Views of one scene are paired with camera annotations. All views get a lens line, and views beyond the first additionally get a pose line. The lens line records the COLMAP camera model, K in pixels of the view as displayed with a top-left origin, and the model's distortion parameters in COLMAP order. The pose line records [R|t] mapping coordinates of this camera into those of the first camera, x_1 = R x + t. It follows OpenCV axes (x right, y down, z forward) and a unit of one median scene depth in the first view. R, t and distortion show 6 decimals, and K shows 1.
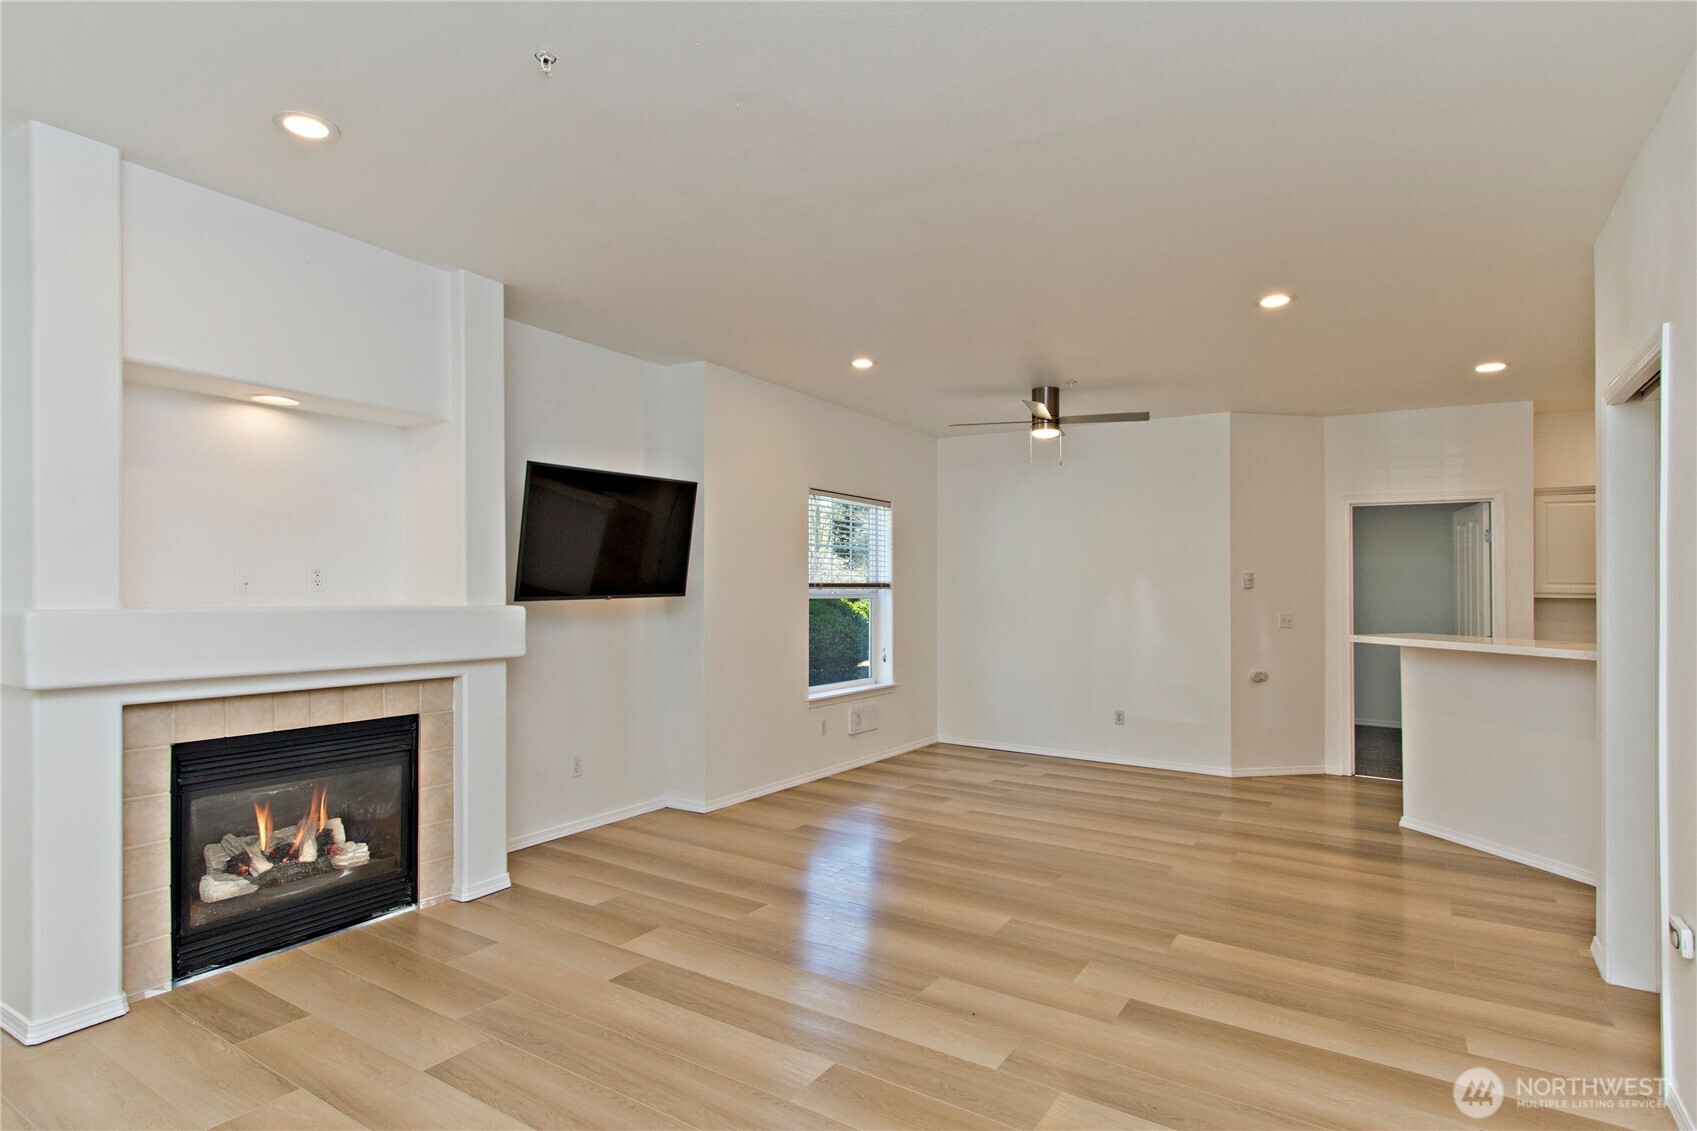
lens RADIAL K [[894.5, 0, 844.3], [0, 894.5, 582.5], [0, 0, 1]] dist [0.031130, 0.000743]
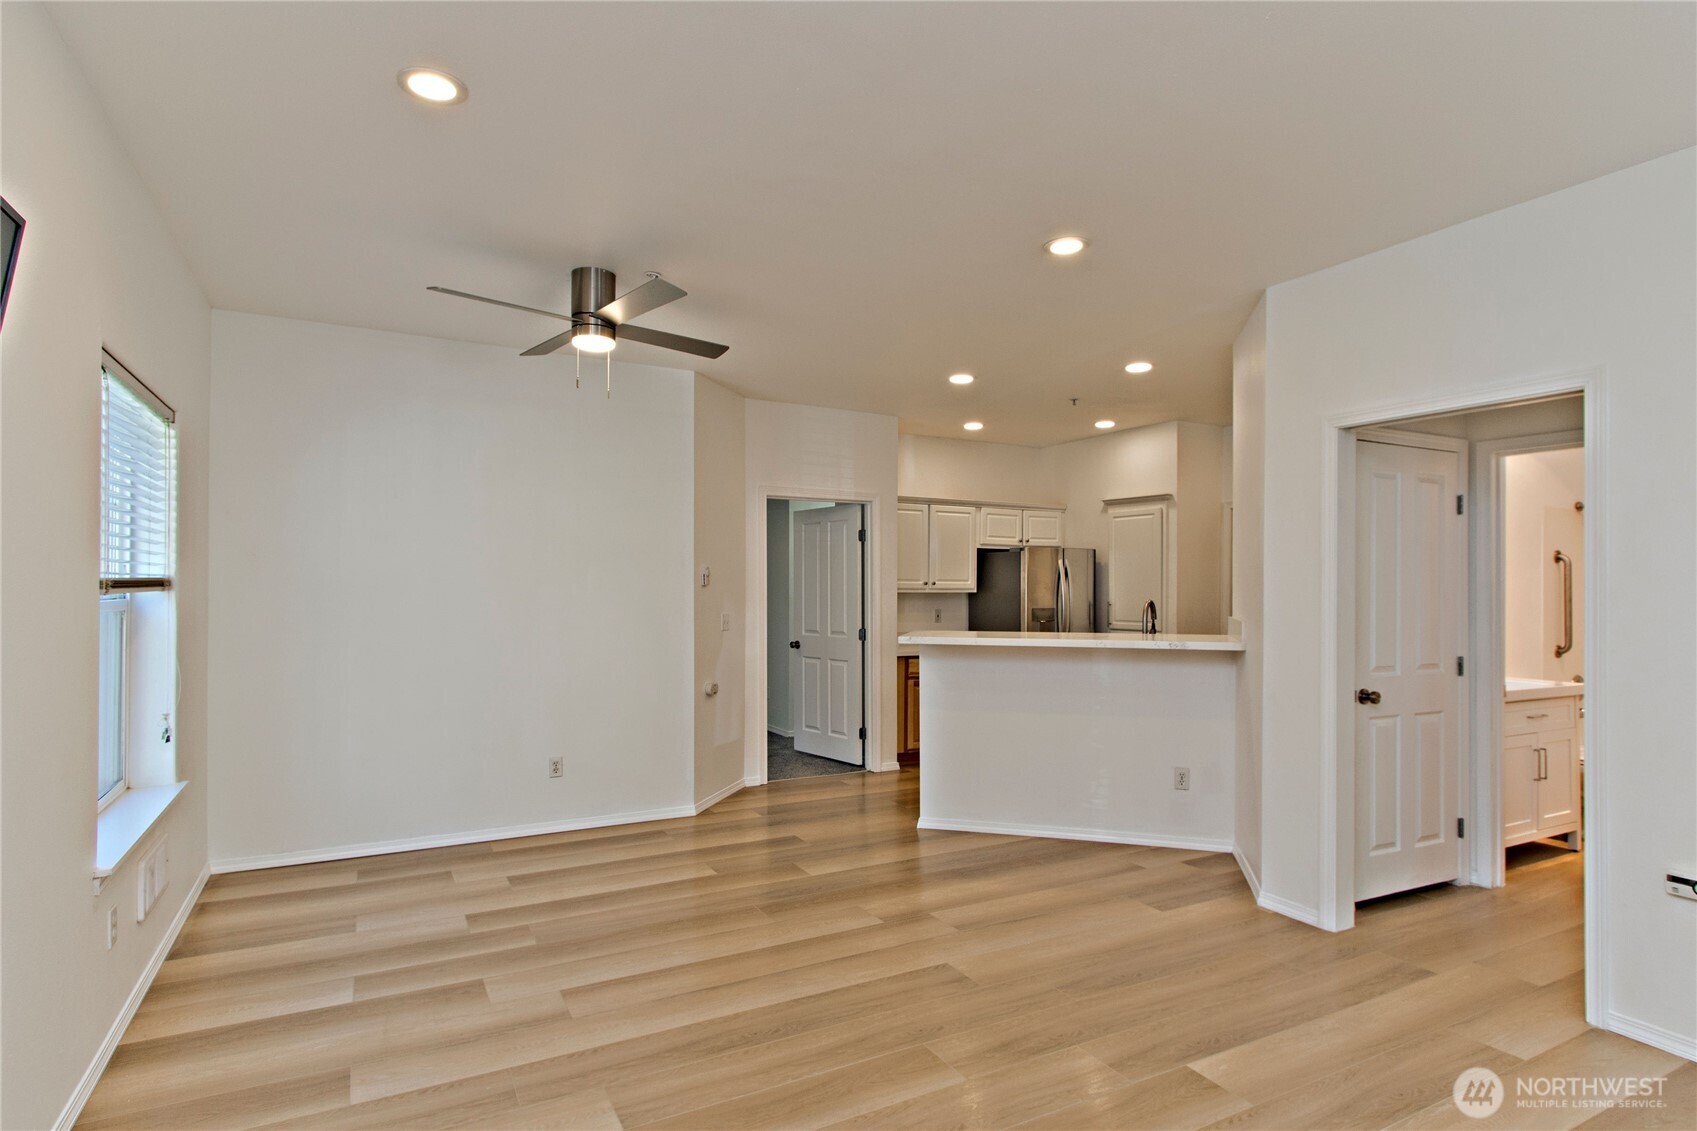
lens RADIAL K [[894.5, 0, 844.3], [0, 894.5, 582.5], [0, 0, 1]] dist [0.031130, 0.000743]
pose [[0.482362, -0.002342, 0.875969, -0.267125], [-0.004424, 0.999977, 0.005110, -0.001821], [-0.875961, -0.006340, 0.482340, 0.588647]]
